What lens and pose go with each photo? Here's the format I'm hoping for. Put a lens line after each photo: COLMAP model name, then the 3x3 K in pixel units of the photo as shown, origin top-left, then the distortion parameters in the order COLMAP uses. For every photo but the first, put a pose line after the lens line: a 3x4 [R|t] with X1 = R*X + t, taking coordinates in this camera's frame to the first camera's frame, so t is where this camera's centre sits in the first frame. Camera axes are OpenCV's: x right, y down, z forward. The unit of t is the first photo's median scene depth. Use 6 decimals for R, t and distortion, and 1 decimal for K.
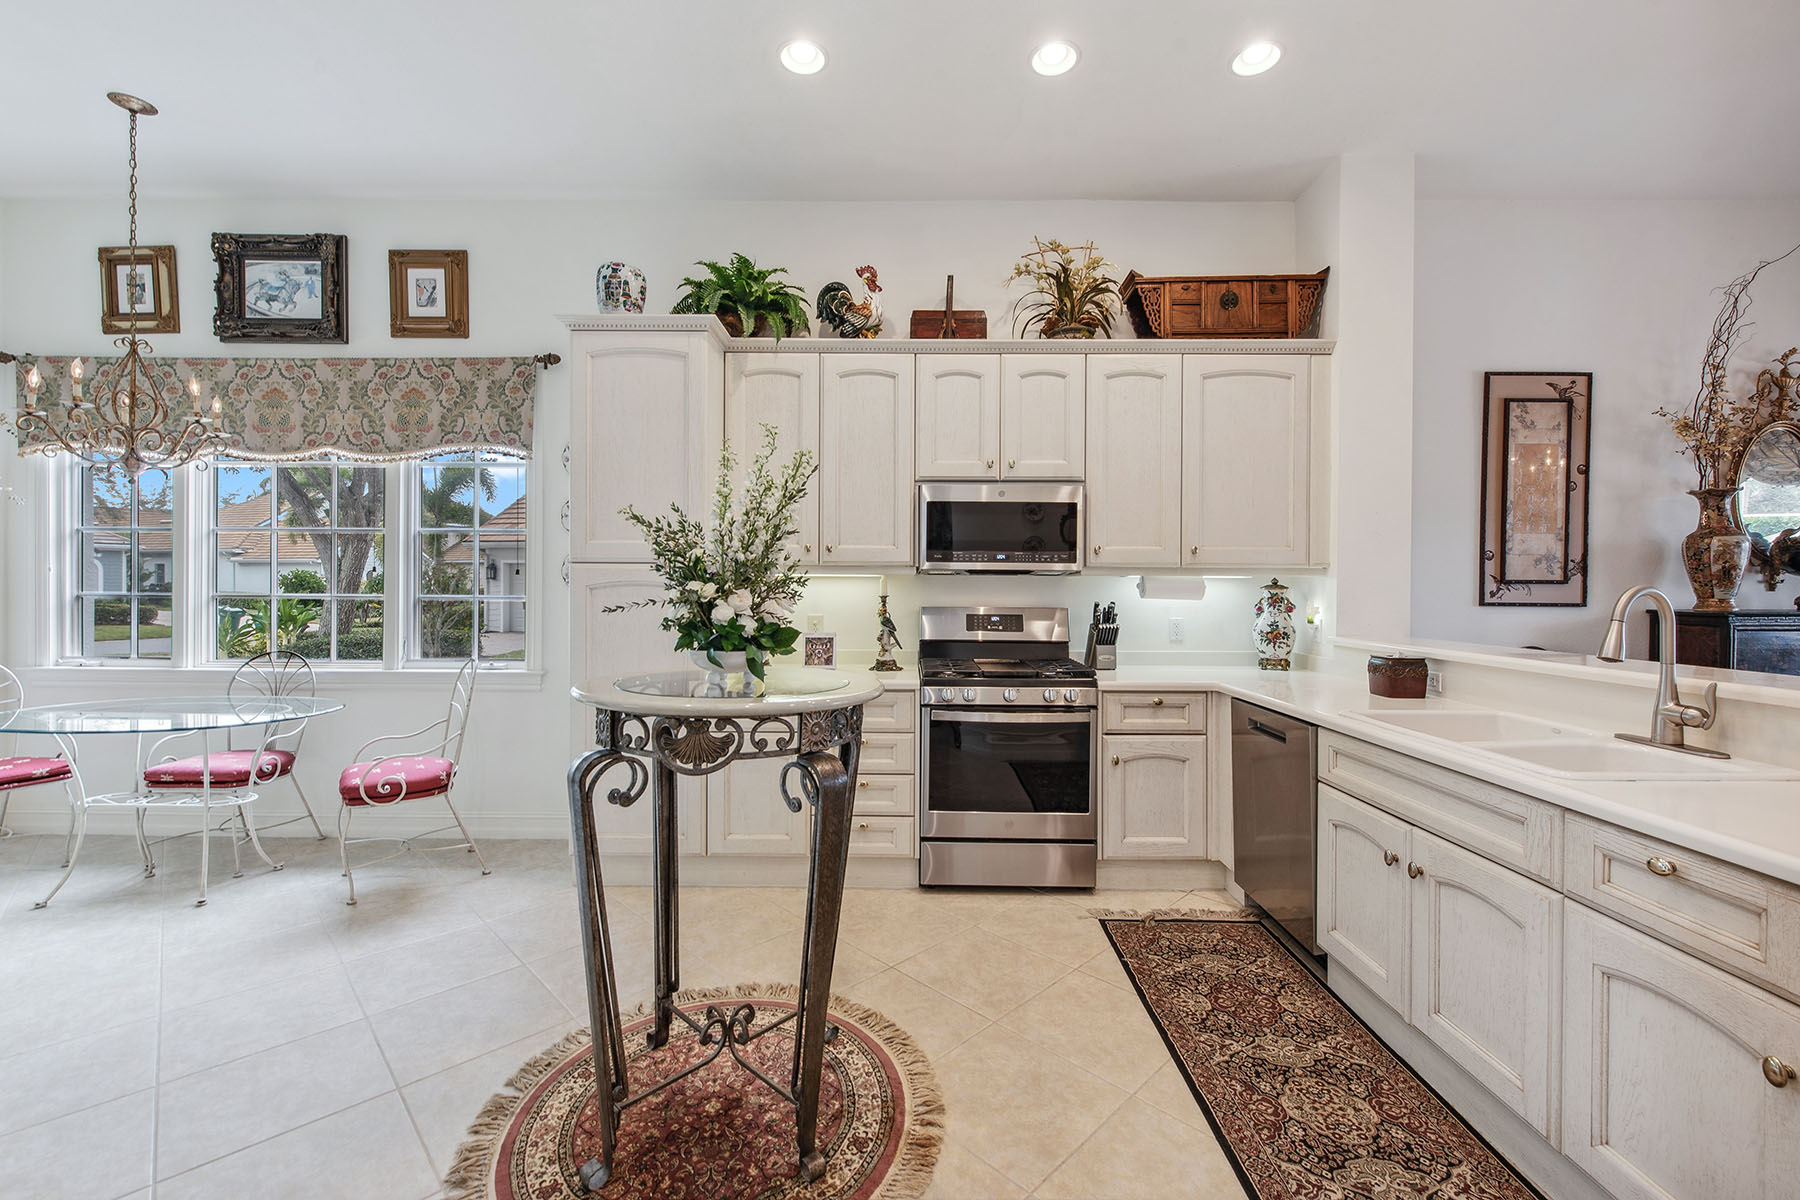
lens RADIAL K [[736.5, 0, 902.8], [0, 736.5, 589.7], [0, 0, 1]] dist [-0.000186, -0.001680]
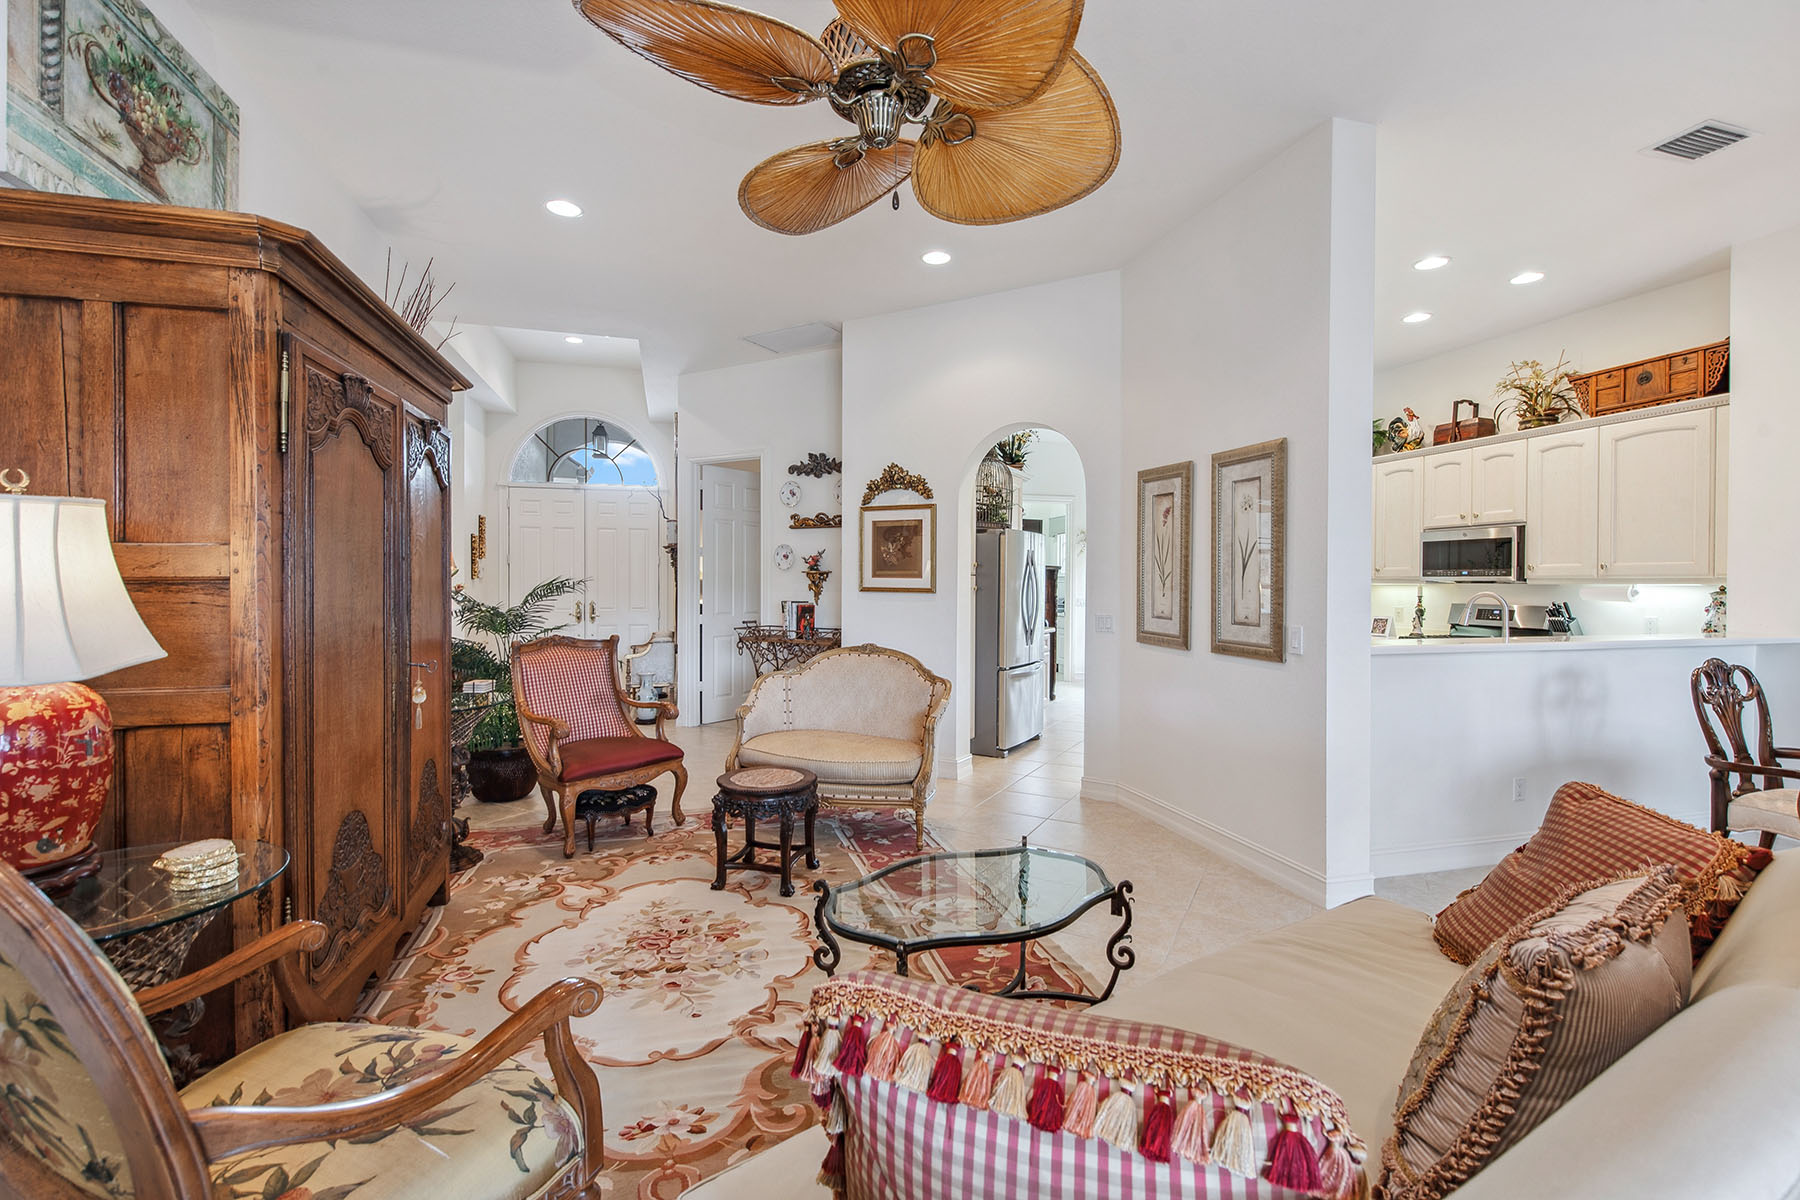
lens RADIAL K [[770.8, 0, 902.3], [0, 770.8, 591.5], [0, 0, 1]] dist [0.007073, -0.000359]
pose [[0.281439, 0.007709, -0.959548, 1.419829], [-0.005675, 0.999964, 0.006369, -0.007366], [0.959562, 0.003653, 0.281472, -0.688496]]
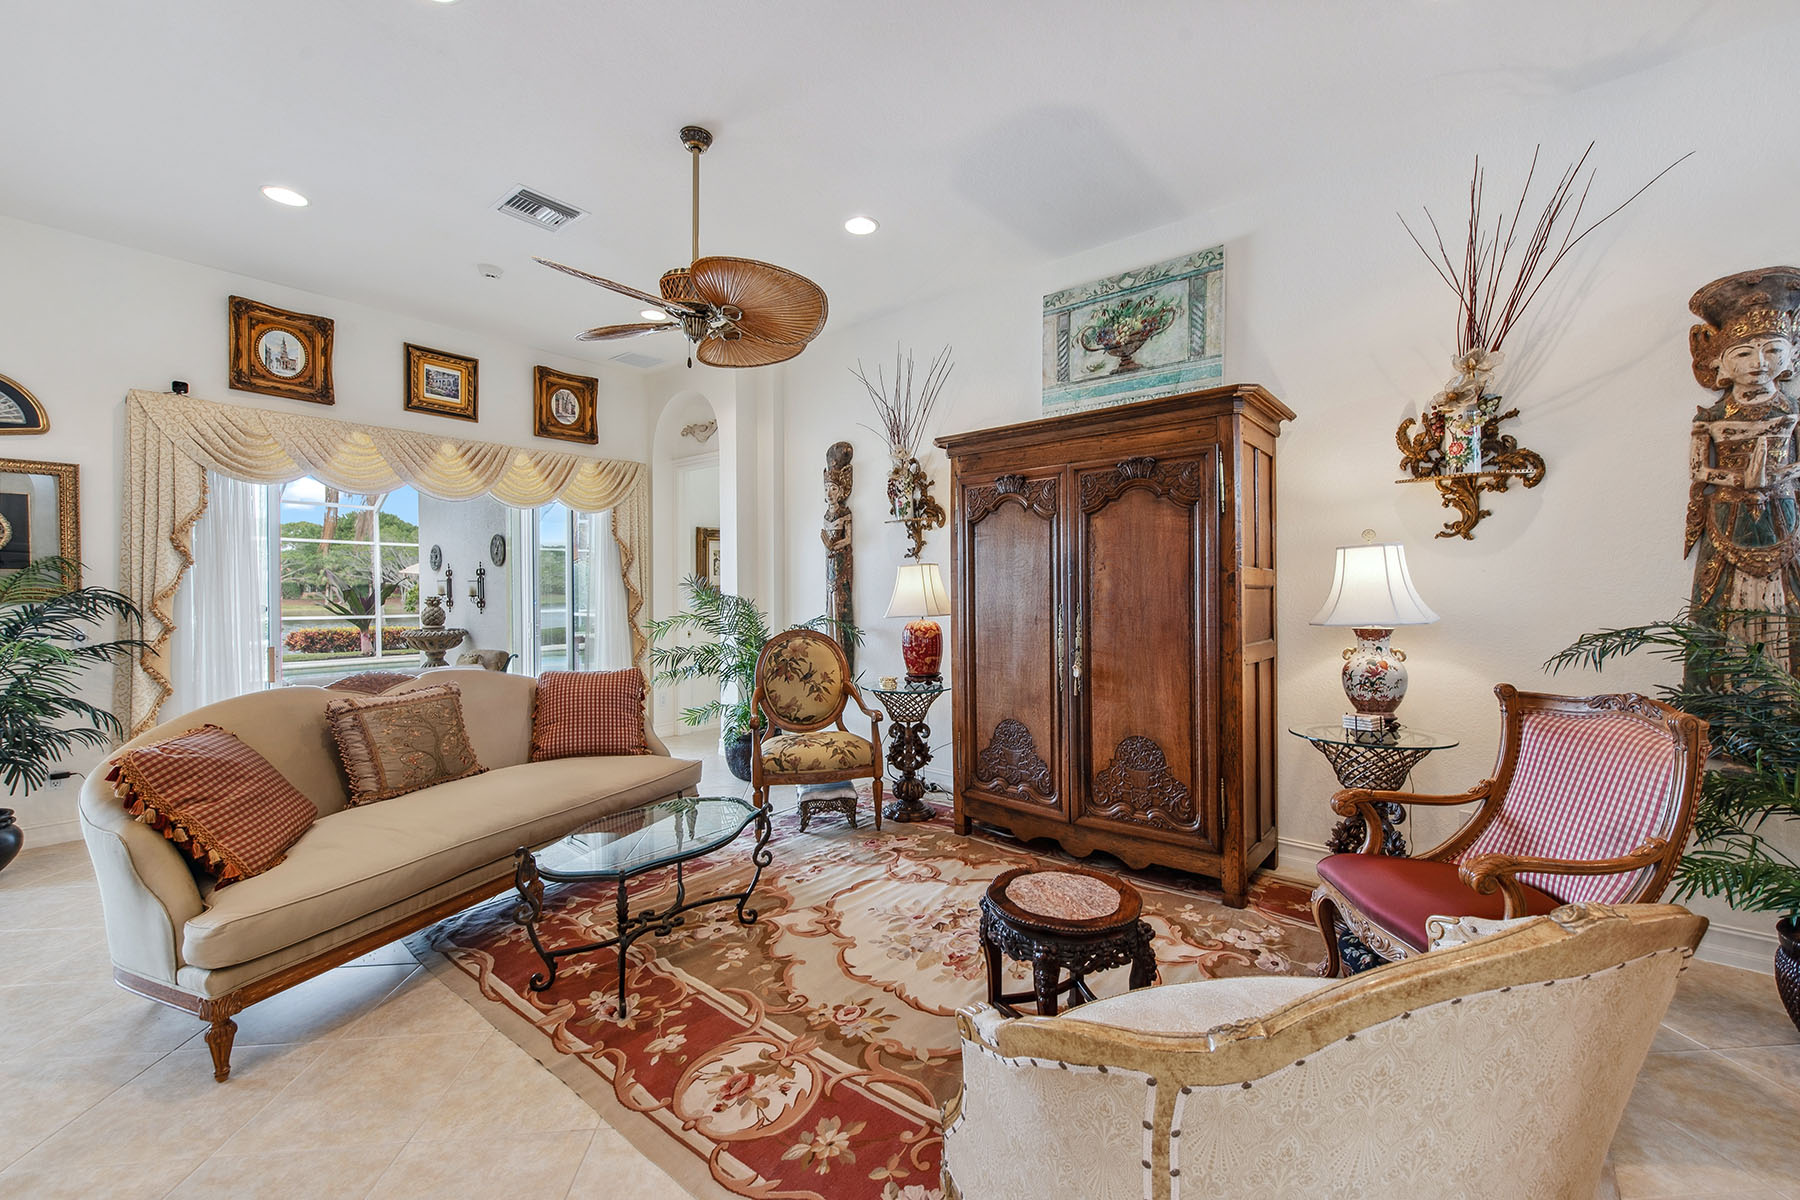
lens RADIAL K [[709.7, 0, 900.4], [0, 709.7, 597.5], [0, 0, 1]] dist [0.003781, -0.000766]
pose [[-0.775237, -0.009187, 0.631603, 0.140802], [0.001655, 0.999861, 0.016574, -0.014489], [-0.631668, 0.013894, -0.775115, -0.033294]]
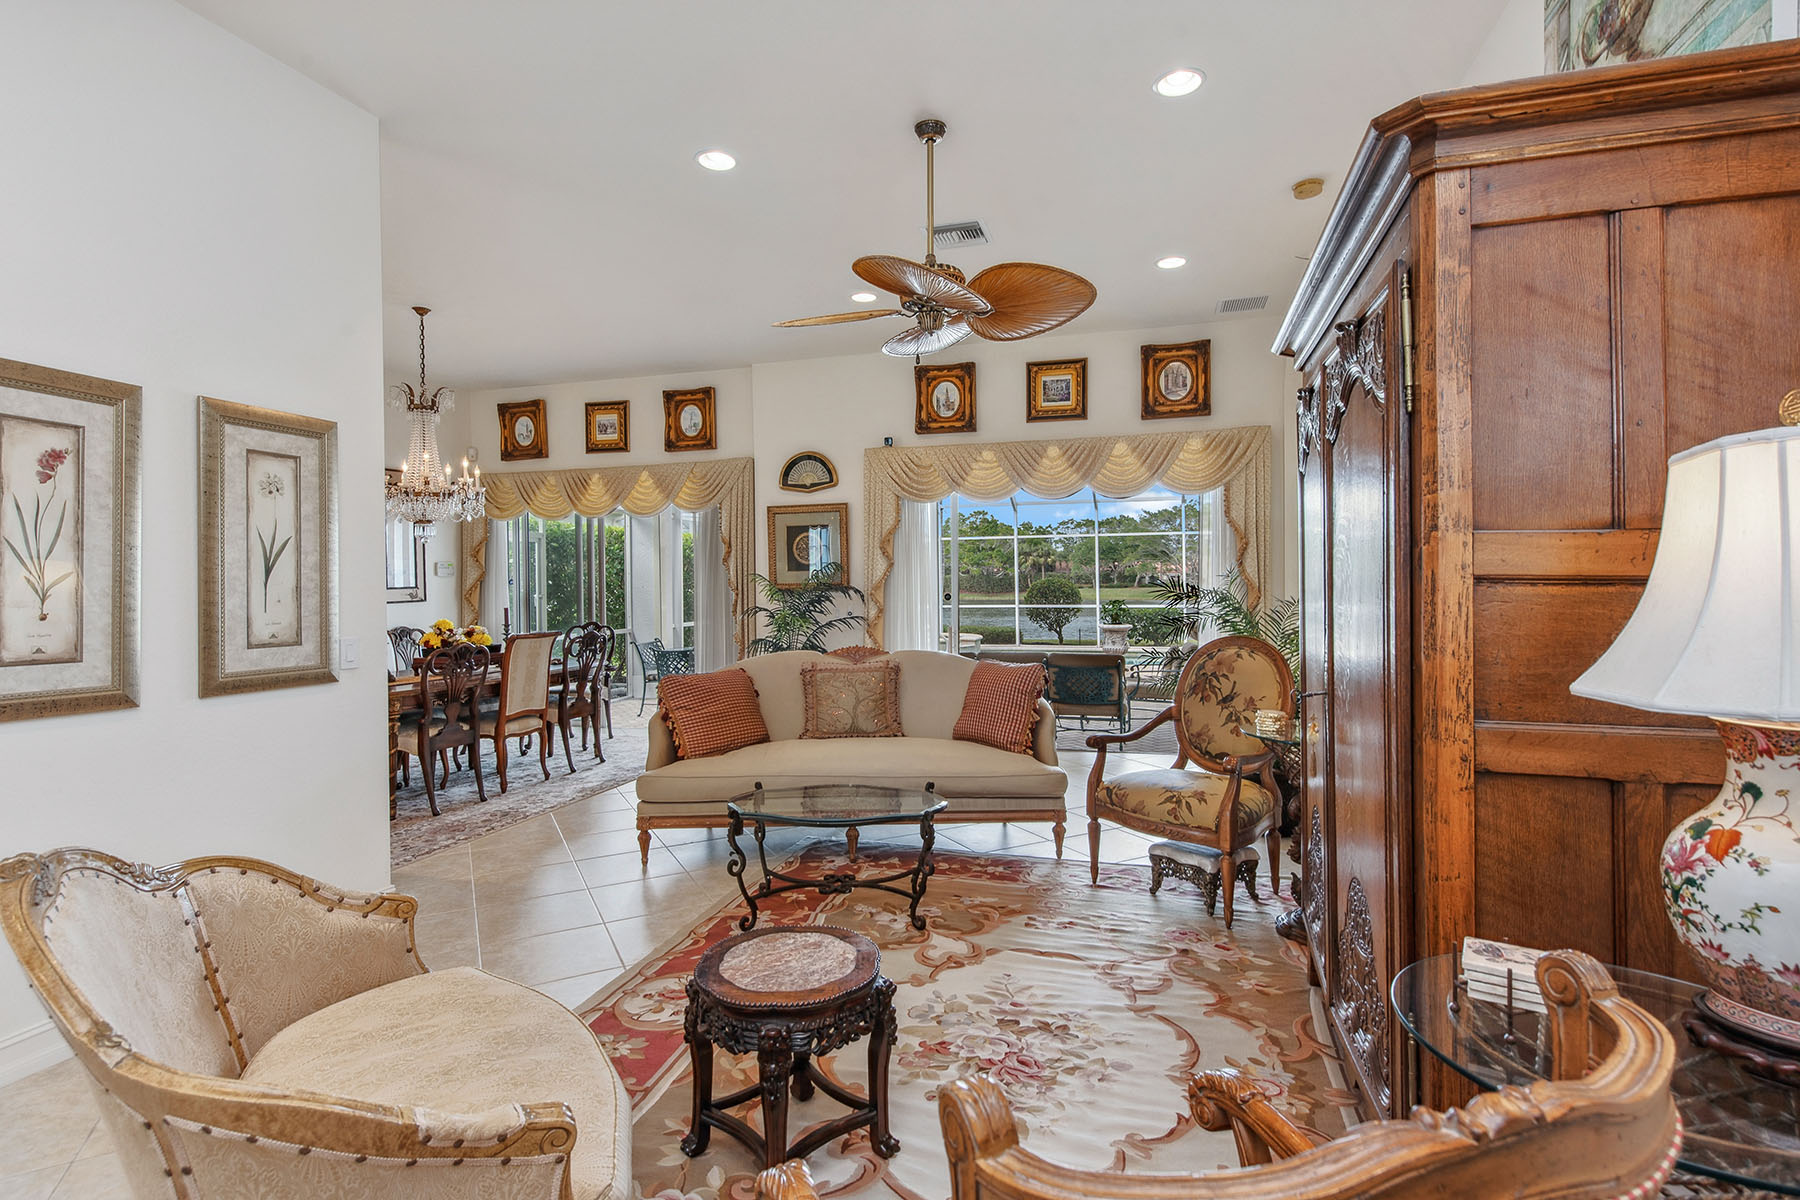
lens RADIAL K [[853.5, 0, 910.8], [0, 853.5, 591.0], [0, 0, 1]] dist [-0.005819, -0.000018]
pose [[0.279027, -0.017624, 0.960121, -0.124993], [0.013710, 0.999803, 0.014368, -0.018187], [-0.960185, 0.009154, 0.279214, -0.817692]]
